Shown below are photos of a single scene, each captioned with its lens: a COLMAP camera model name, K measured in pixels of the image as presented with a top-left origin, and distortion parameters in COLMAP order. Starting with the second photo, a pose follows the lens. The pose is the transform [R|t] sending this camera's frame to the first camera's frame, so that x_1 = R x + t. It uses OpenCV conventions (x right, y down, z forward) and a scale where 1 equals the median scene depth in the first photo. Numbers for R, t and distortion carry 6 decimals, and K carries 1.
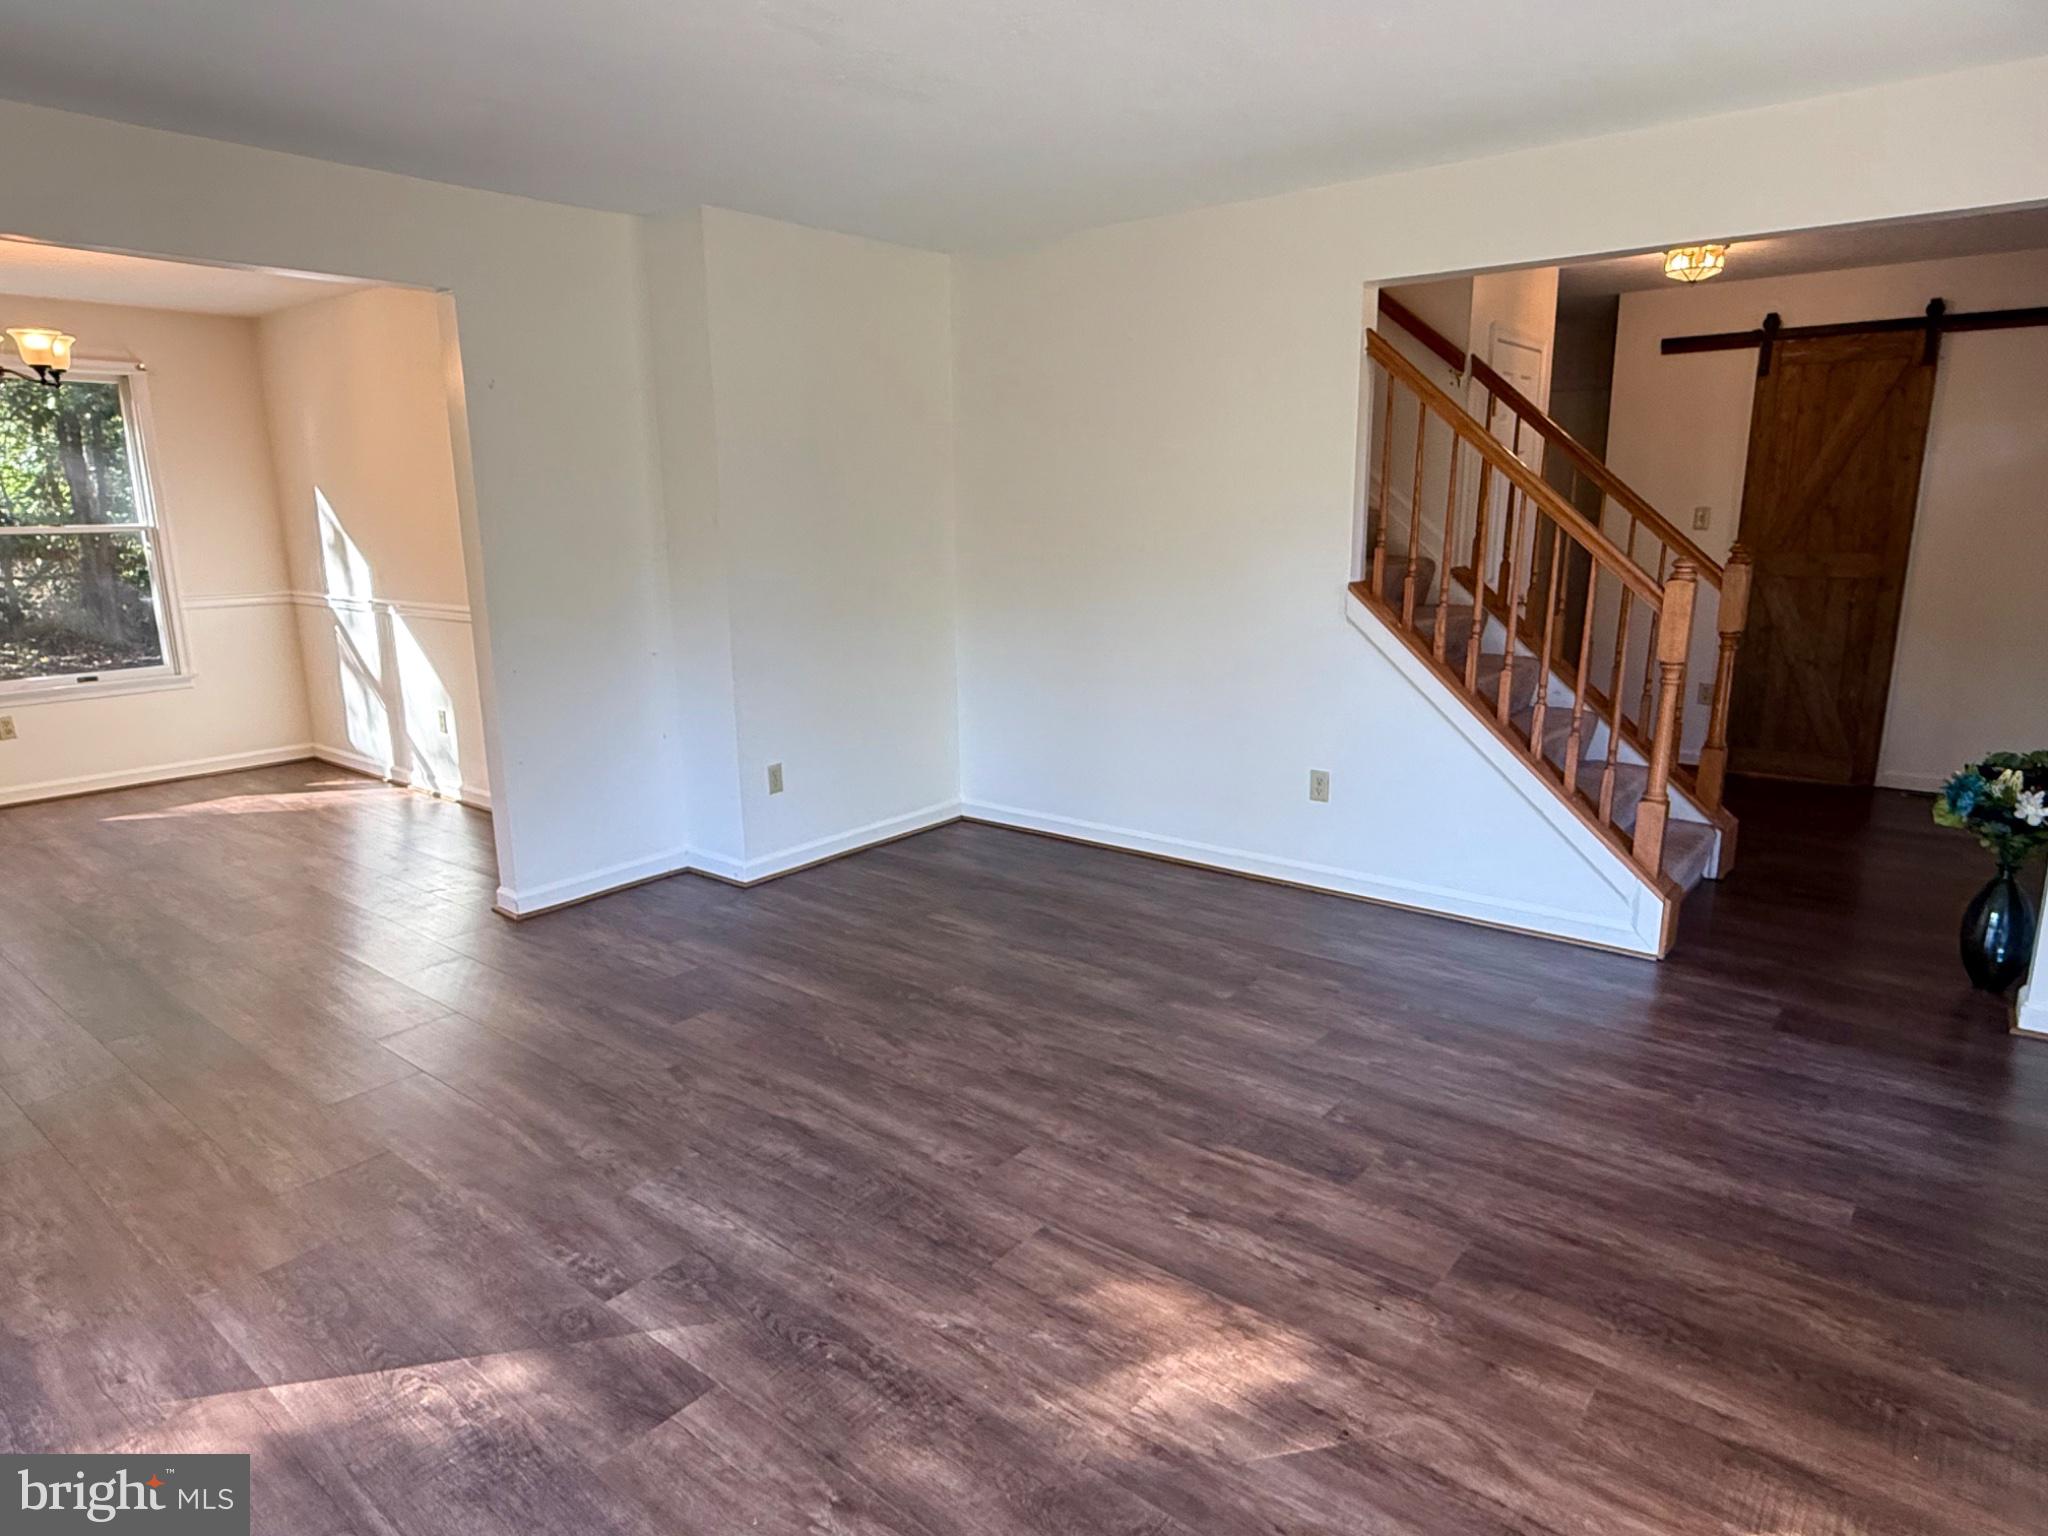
lens RADIAL K [[1201.6, 0, 1019.3], [0, 1201.6, 771.0], [0, 0, 1]] dist [-0.000389, 0.001981]
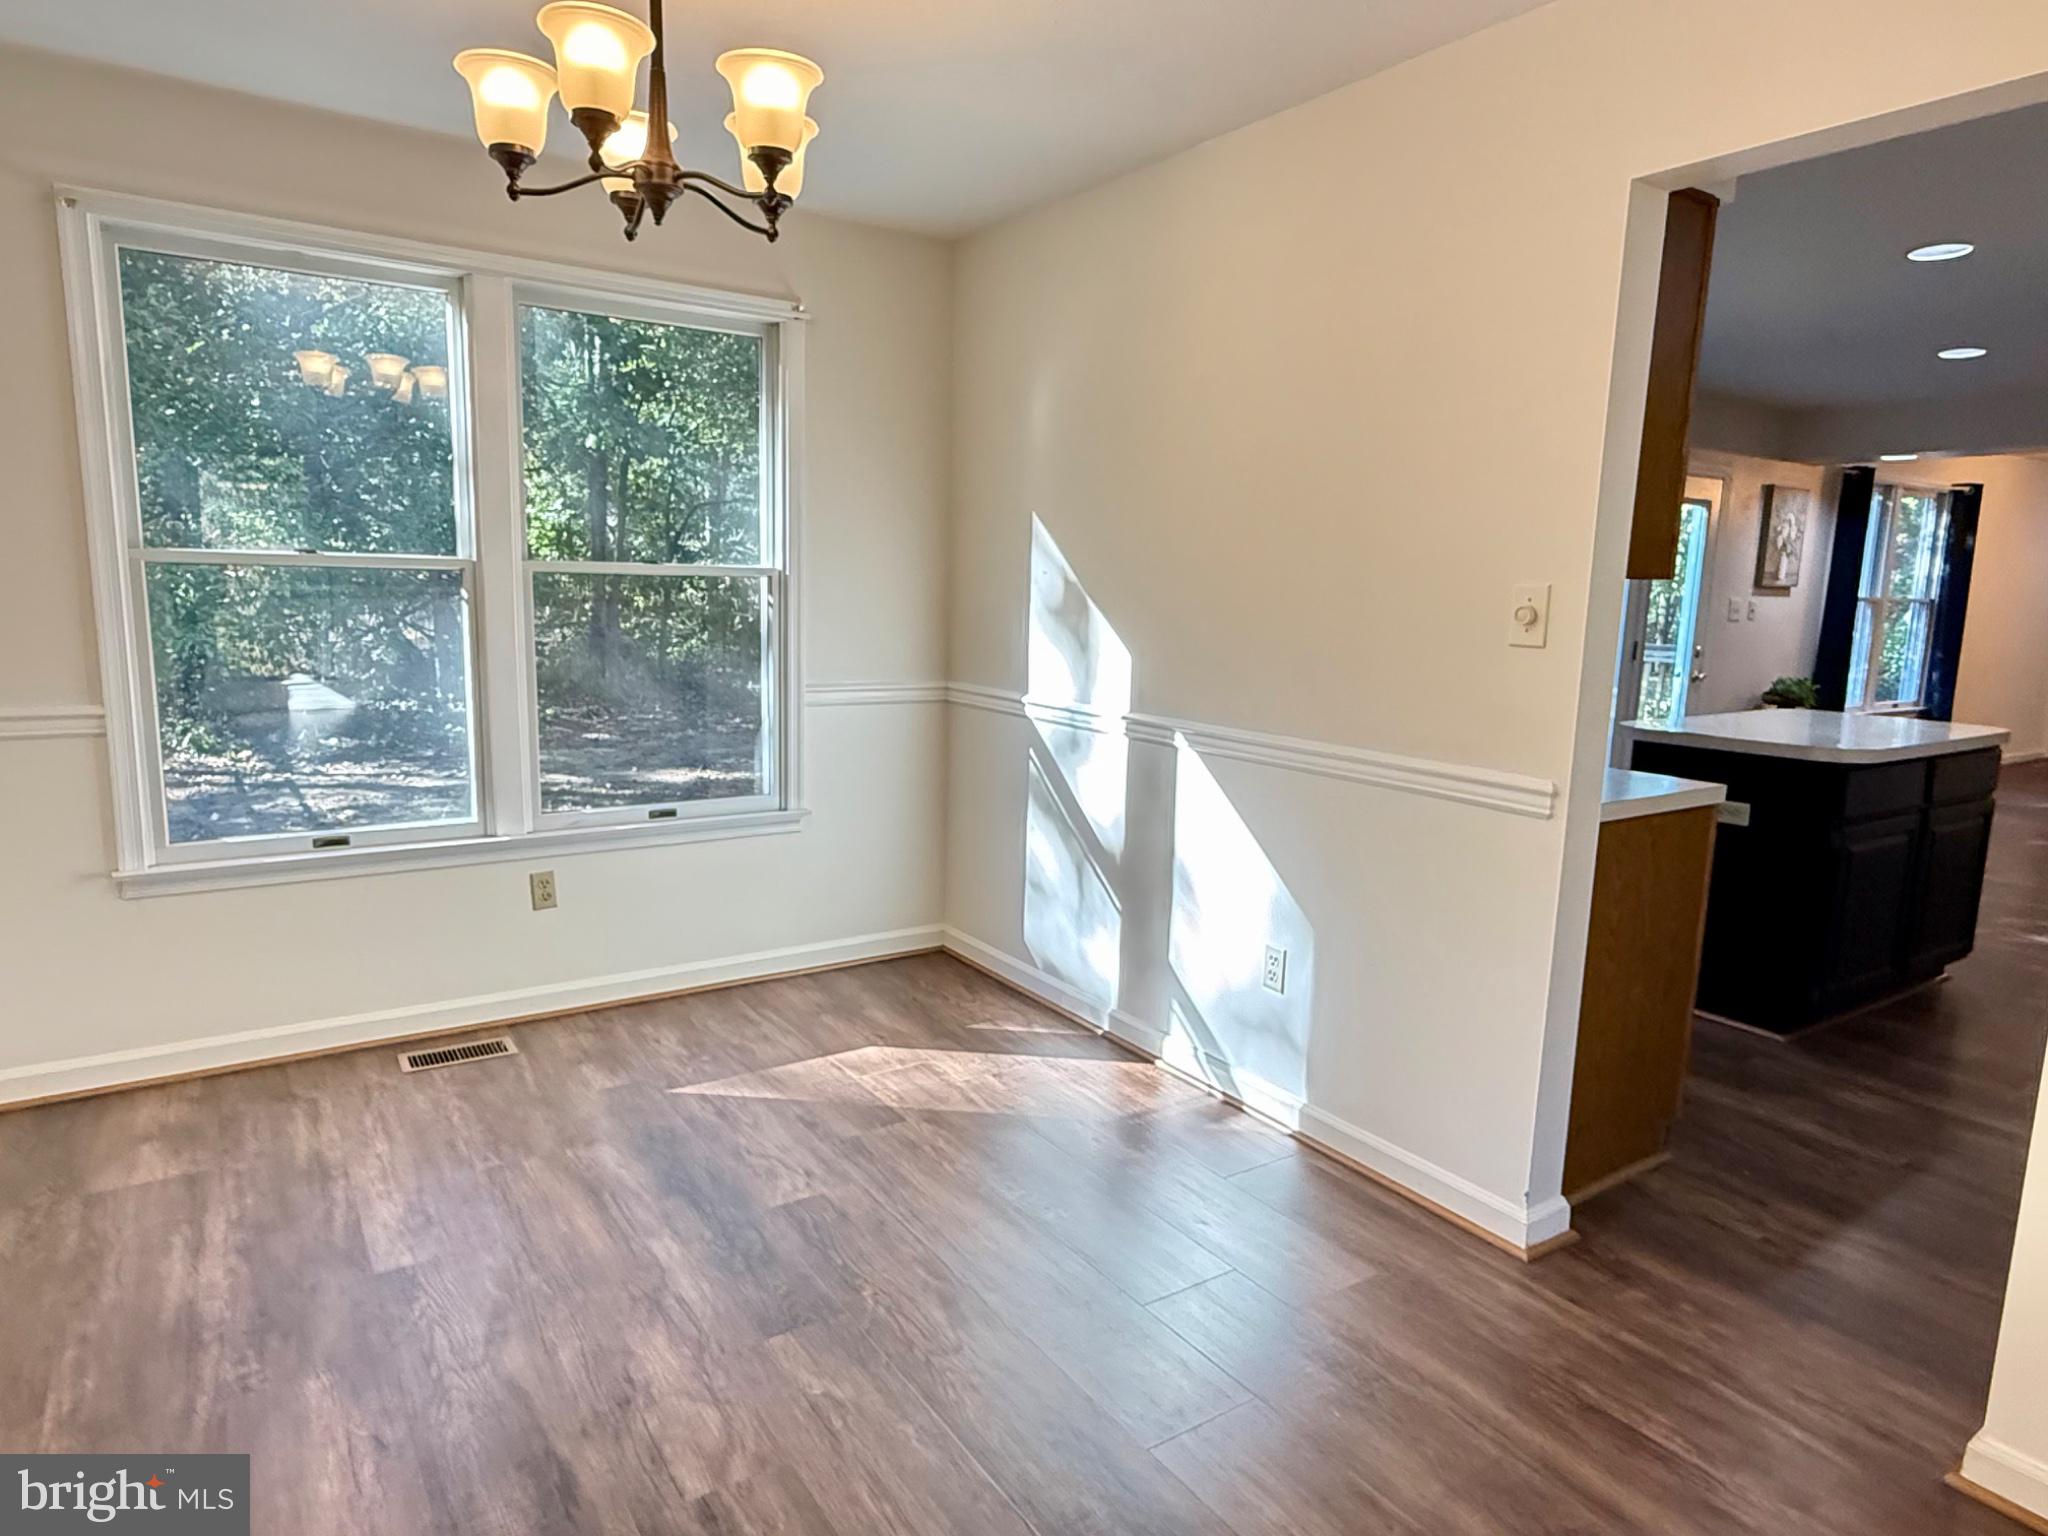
lens RADIAL K [[1201.6, 0, 1018.4], [0, 1201.6, 765.8], [0, 0, 1]] dist [-0.000389, 0.001981]
pose [[0.955125, 0.078719, -0.285551, -0.415884], [-0.097656, 0.993825, -0.052671, -0.082618], [0.279641, 0.078193, 0.956915, 0.449695]]
